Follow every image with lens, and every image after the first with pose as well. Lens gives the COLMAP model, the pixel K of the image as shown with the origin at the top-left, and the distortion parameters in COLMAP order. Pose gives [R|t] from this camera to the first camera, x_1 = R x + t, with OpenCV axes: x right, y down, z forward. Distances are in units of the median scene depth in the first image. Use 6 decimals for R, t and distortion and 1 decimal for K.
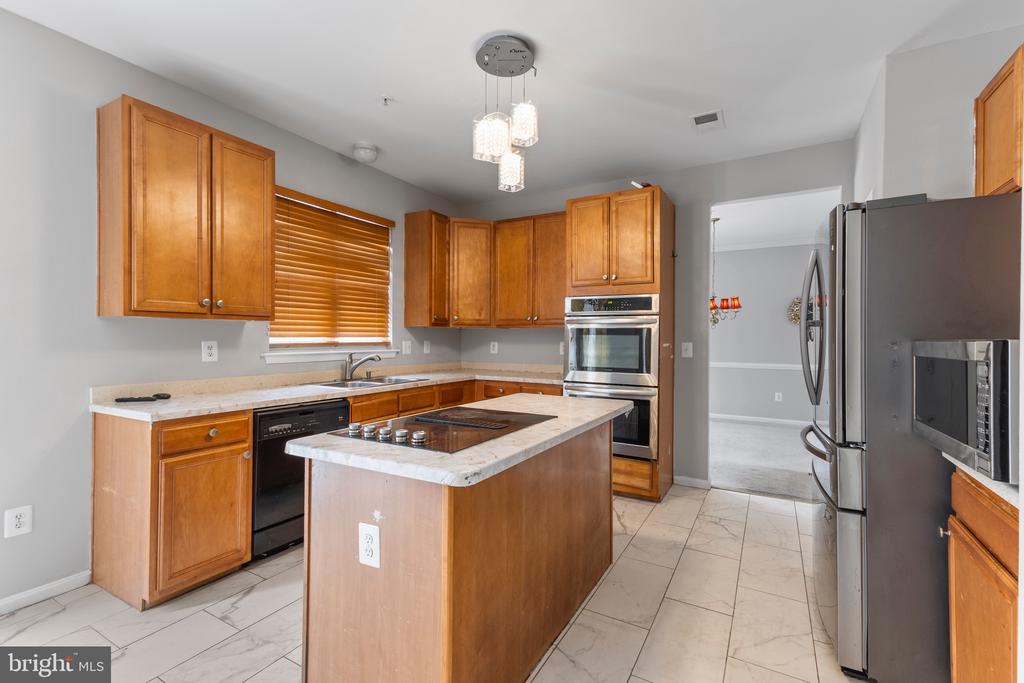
lens RADIAL K [[456.3, 0, 511.2], [0, 456.3, 338.6], [0, 0, 1]] dist [0.021984, 0.000133]
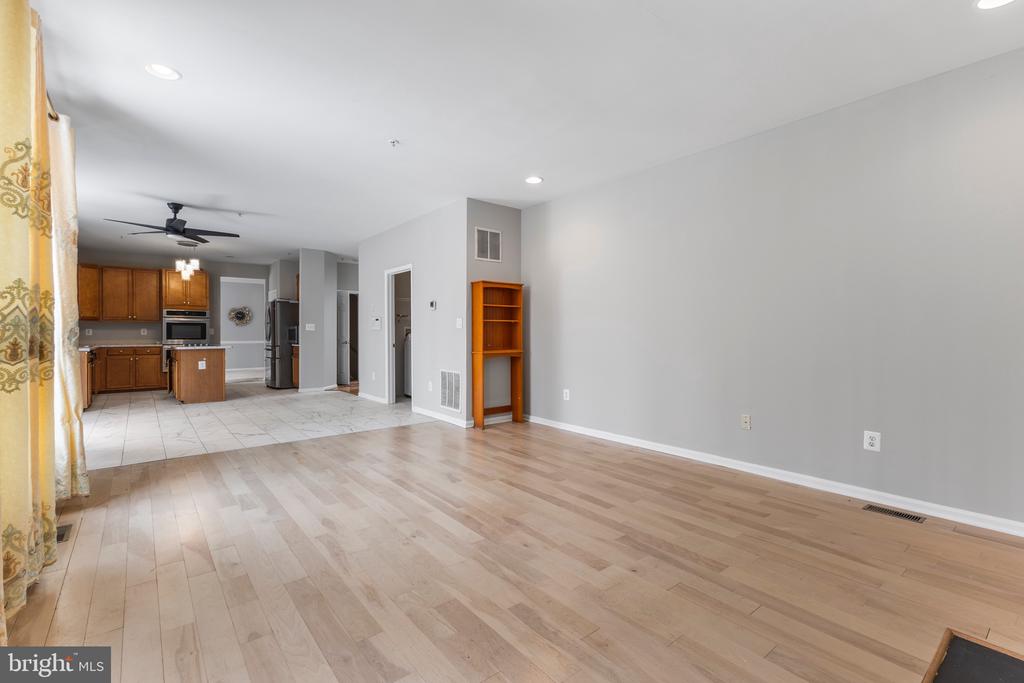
lens RADIAL K [[453.4, 0, 508.7], [0, 453.4, 328.9], [0, 0, 1]] dist [0.019202, -0.000017]
pose [[0.359674, 0.003044, 0.933073, -1.553552], [0.005882, 0.999967, -0.005530, 0.037527], [-0.933060, 0.007478, 0.359644, -1.632351]]
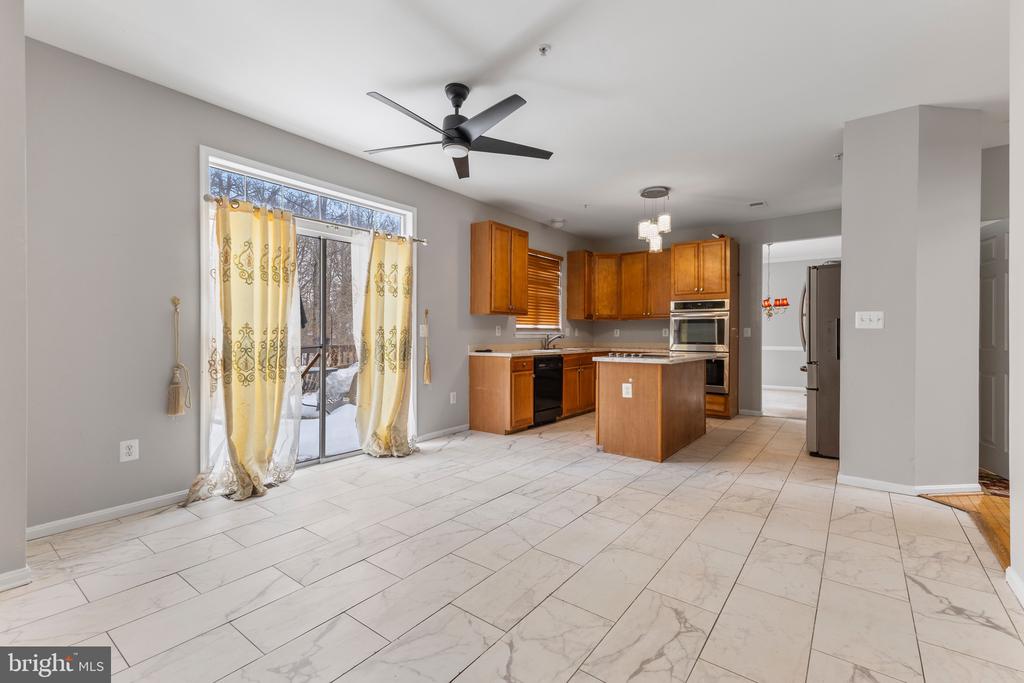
lens RADIAL K [[452.0, 0, 513.5], [0, 452.0, 334.4], [0, 0, 1]] dist [0.034734, -0.012089]
pose [[0.992498, -0.001688, -0.122248, -0.272691], [0.001424, 0.999996, -0.002244, 0.038367], [0.122251, 0.002053, 0.992497, -0.797413]]
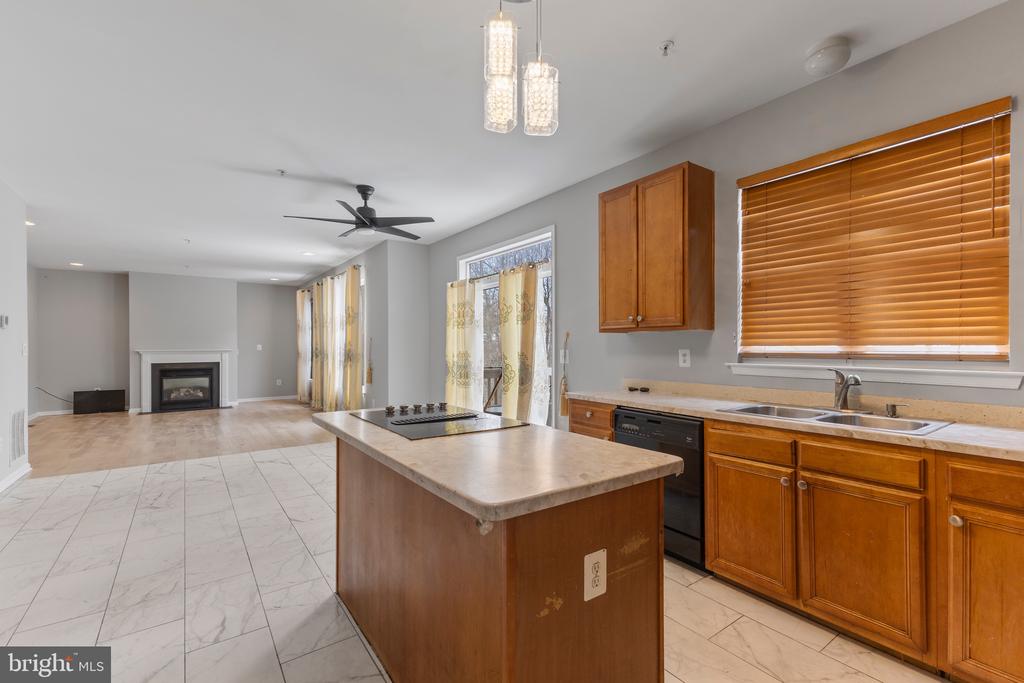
lens RADIAL K [[451.6, 0, 514.8], [0, 451.6, 347.7], [0, 0, 1]] dist [0.023507, -0.009357]
pose [[-0.406257, 0.000162, -0.913759, 0.441669], [-0.001741, 0.999998, 0.000951, 0.000654], [0.913757, 0.001977, -0.406256, 0.857065]]
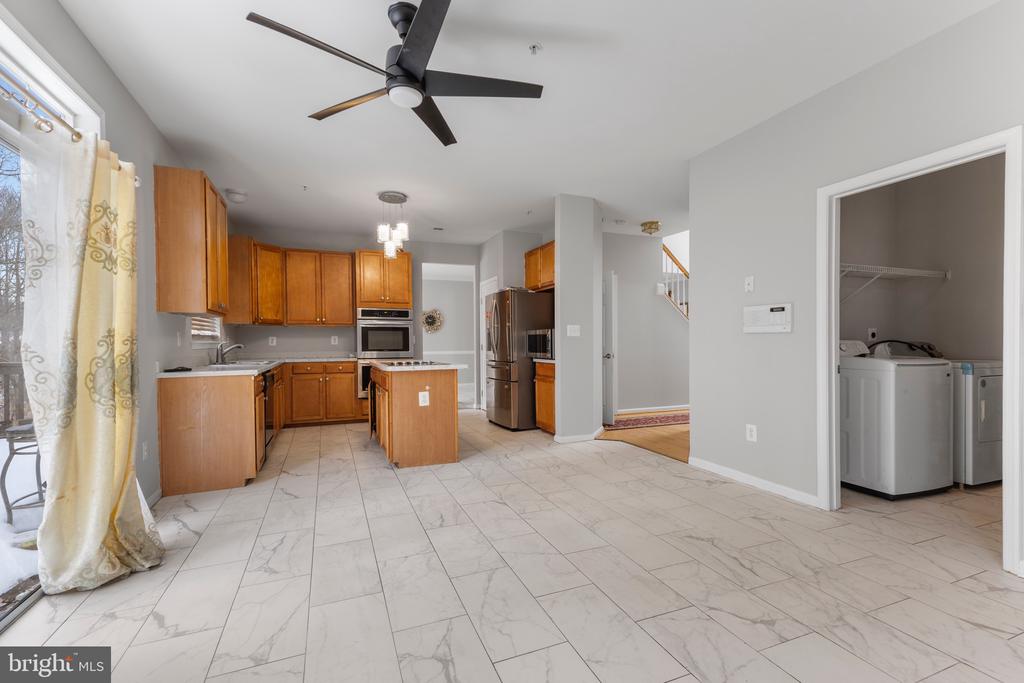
lens RADIAL K [[453.8, 0, 512.1], [0, 453.8, 344.1], [0, 0, 1]] dist [0.020677, 0.000195]
pose [[0.612945, -0.014797, 0.789987, -0.896767], [0.012678, 0.999880, 0.008891, 0.035146], [-0.790024, 0.004566, 0.613059, -0.481676]]
